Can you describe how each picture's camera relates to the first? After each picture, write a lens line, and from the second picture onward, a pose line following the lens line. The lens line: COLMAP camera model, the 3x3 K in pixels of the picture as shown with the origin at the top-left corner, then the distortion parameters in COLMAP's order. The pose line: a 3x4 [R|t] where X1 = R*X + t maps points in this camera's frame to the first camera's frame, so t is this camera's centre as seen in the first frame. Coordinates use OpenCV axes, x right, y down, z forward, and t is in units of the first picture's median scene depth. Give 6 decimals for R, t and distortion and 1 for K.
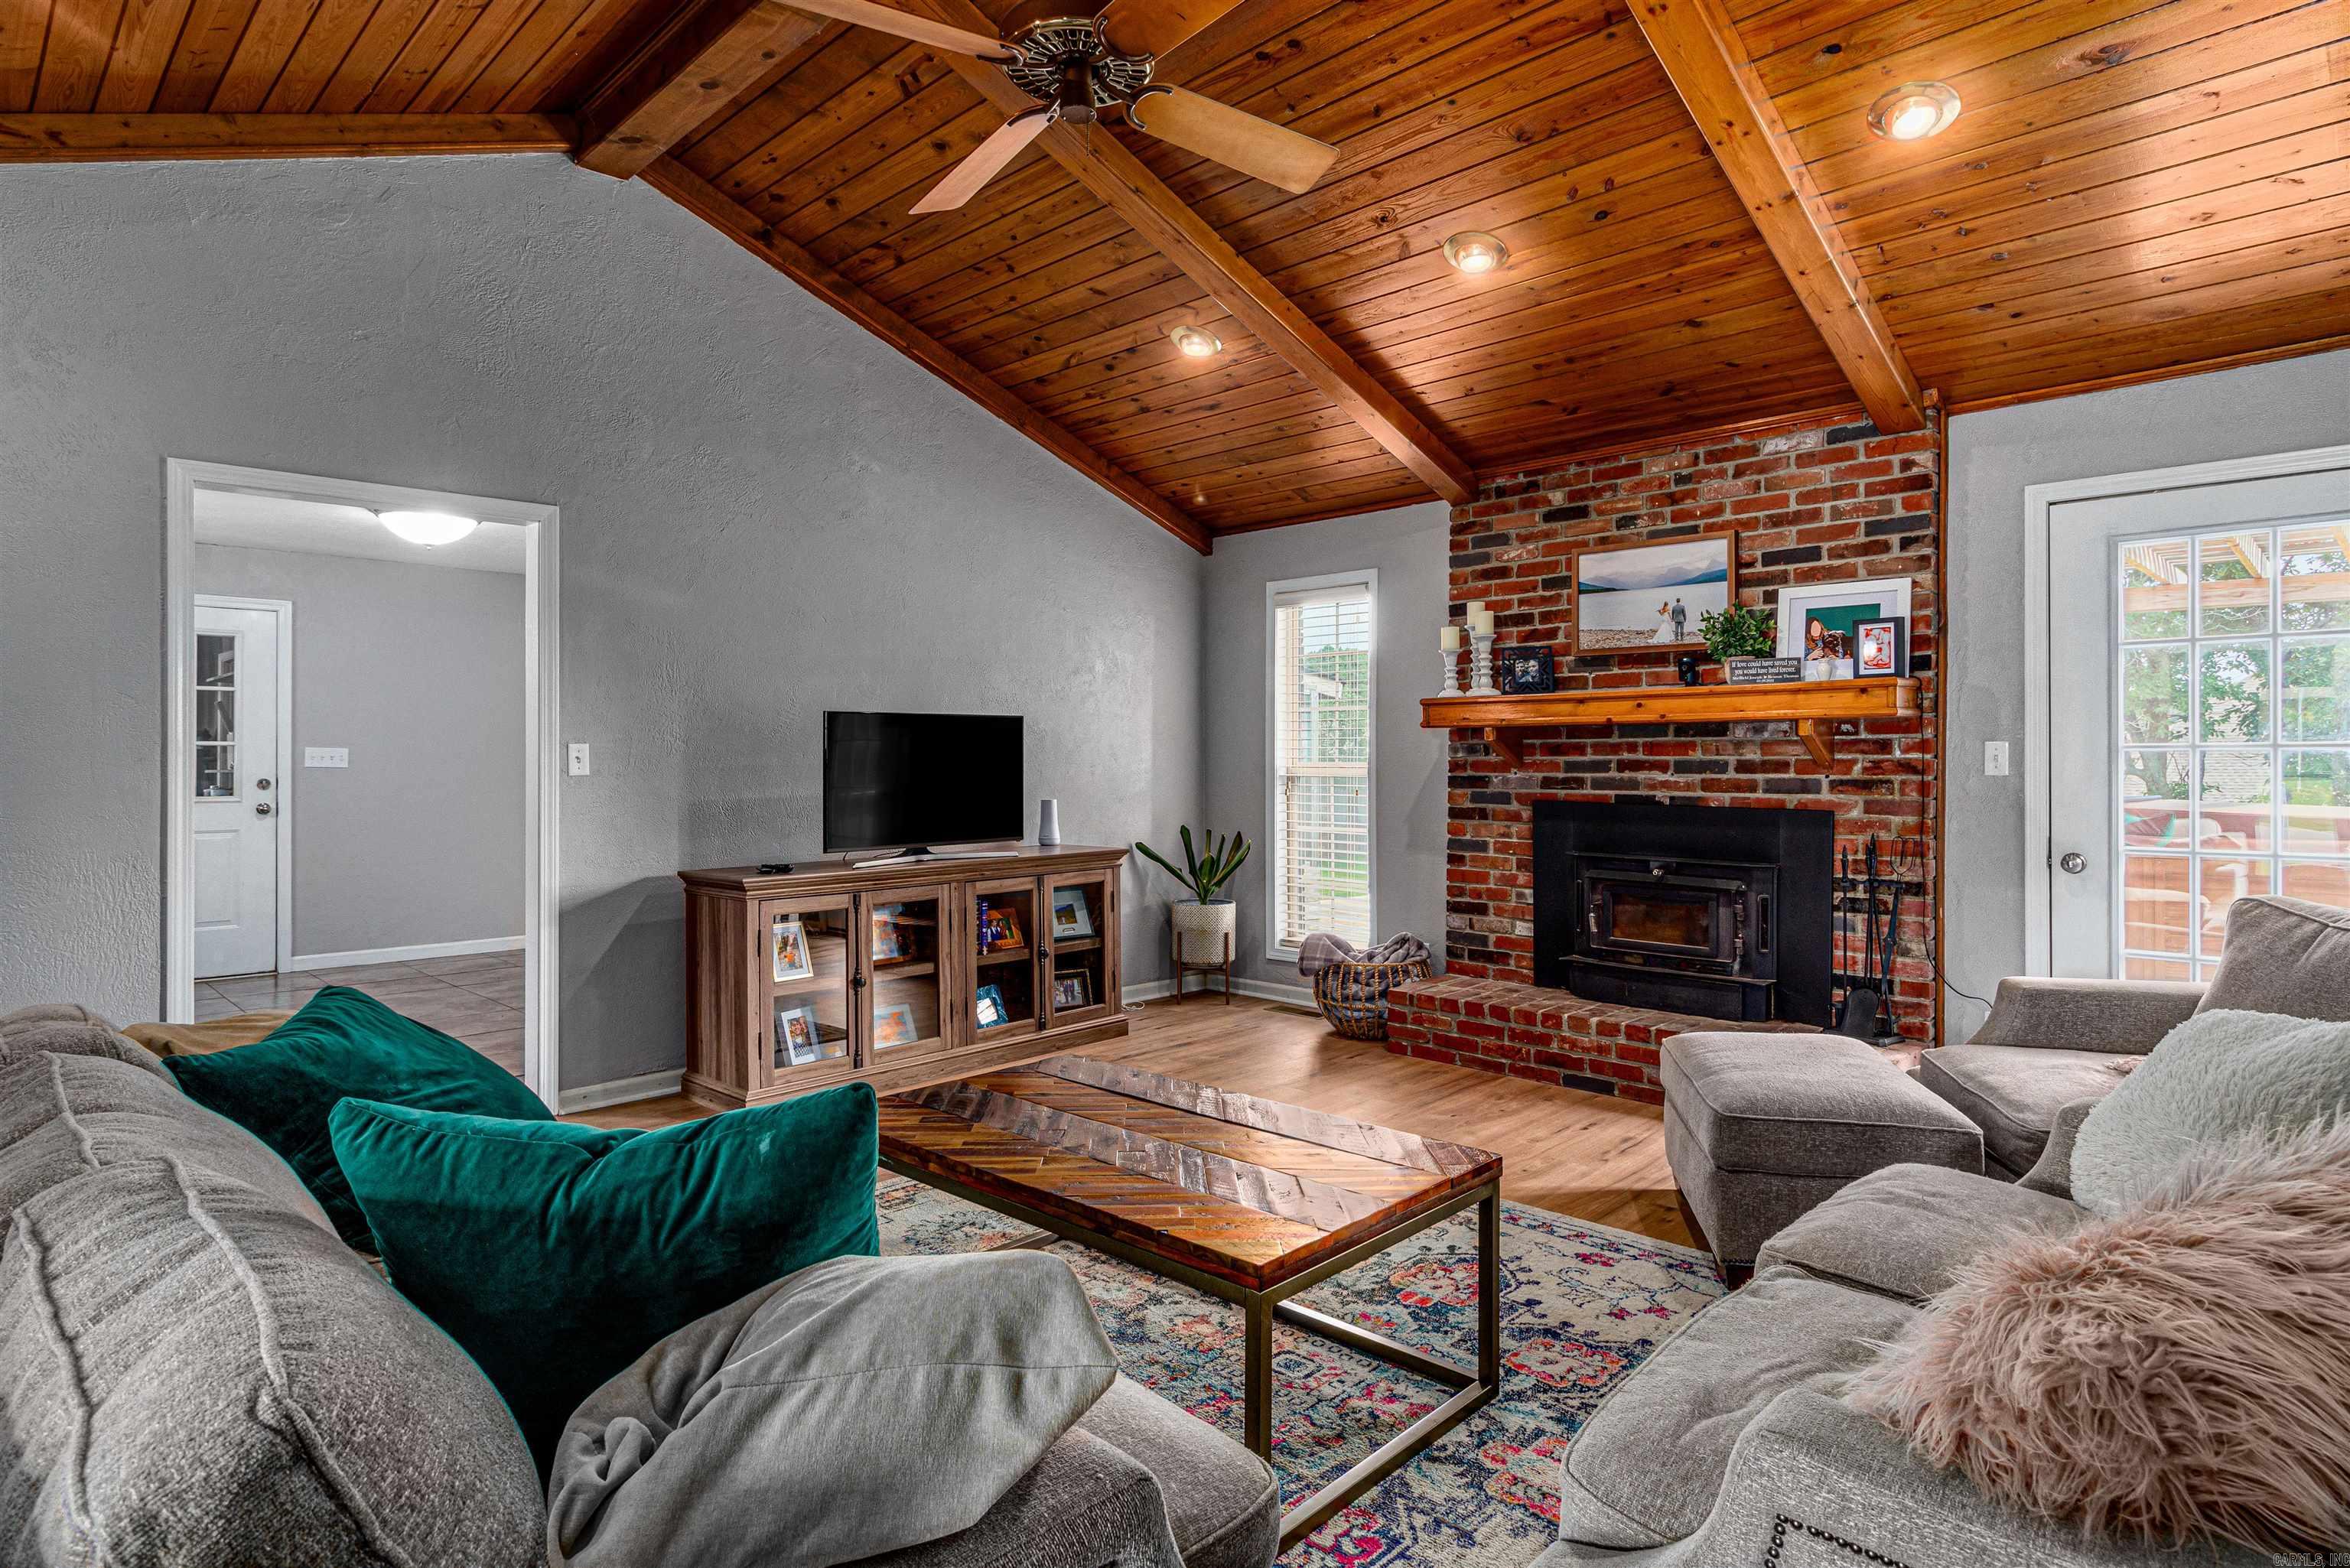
lens RADIAL K [[1266.6, 0, 1180.5], [0, 1266.6, 770.6], [0, 0, 1]] dist [-0.000611, 0.000331]
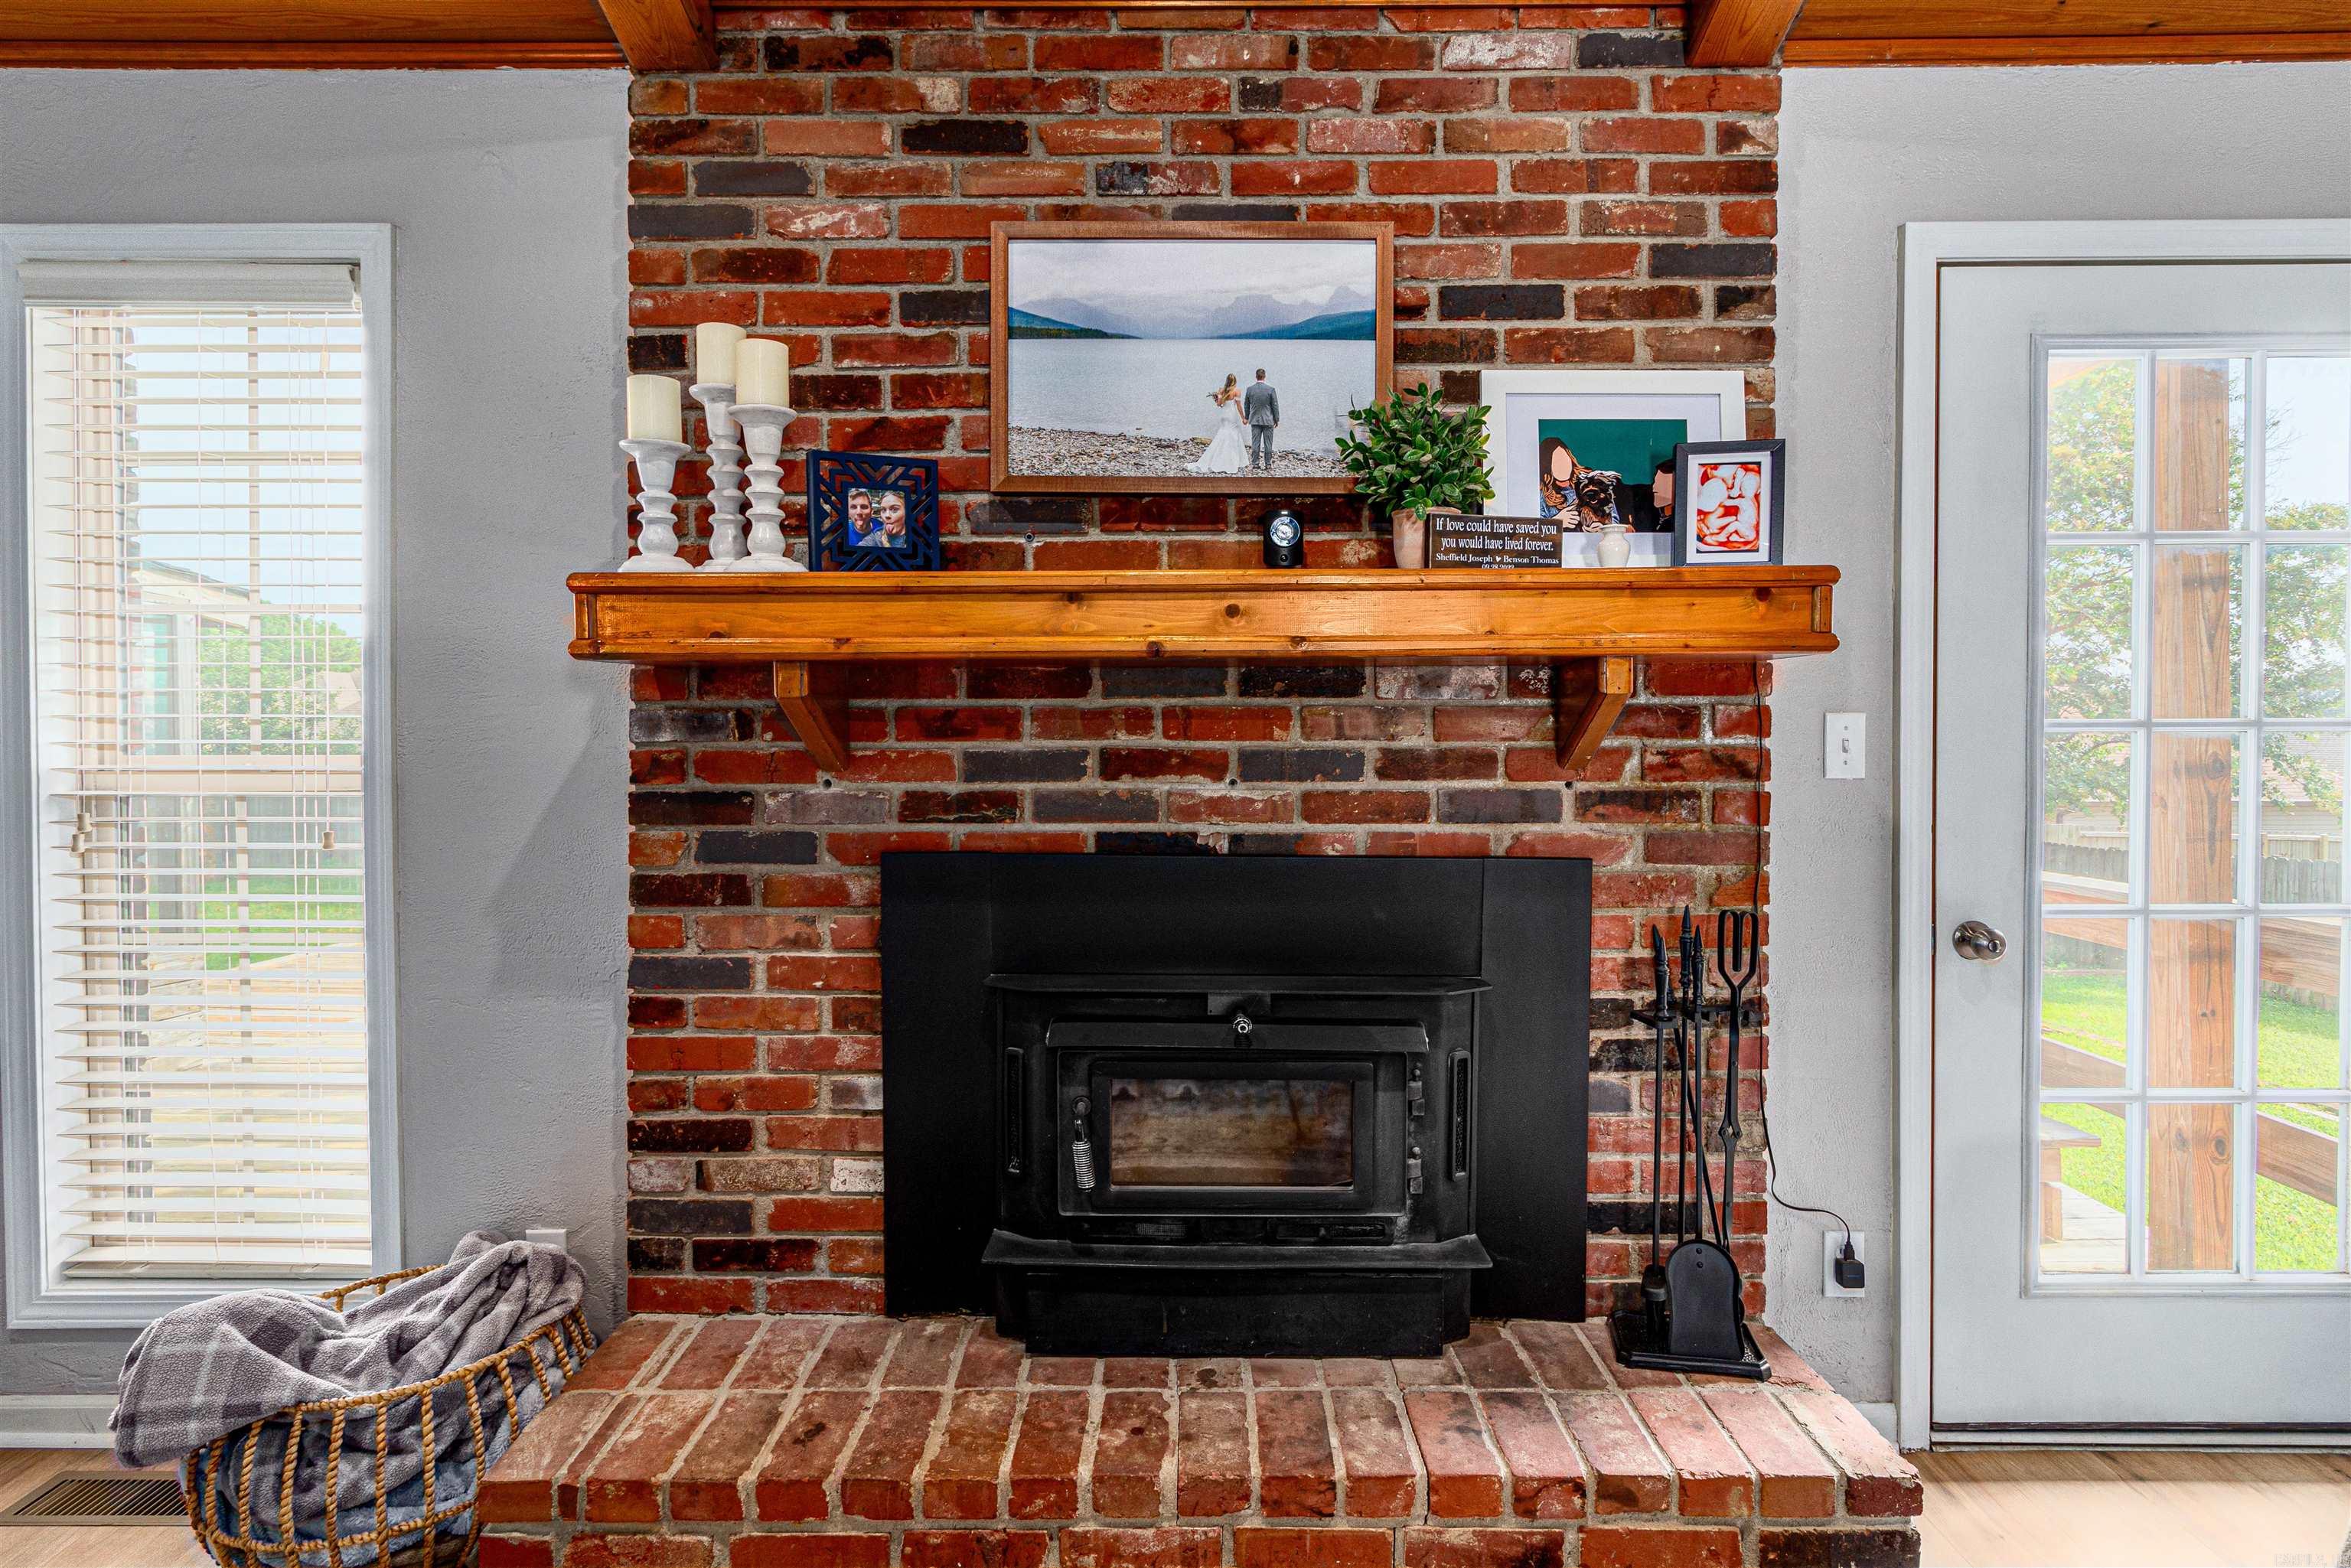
lens RADIAL K [[1267.2, 0, 1201.4], [0, 1267.2, 756.5], [0, 0, 1]] dist [-0.000611, 0.000331]
pose [[0.712991, -0.010870, 0.701089, 0.079725], [0.007084, 0.999940, 0.008300, -0.009900], [-0.701137, -0.000951, 0.713026, 0.712040]]
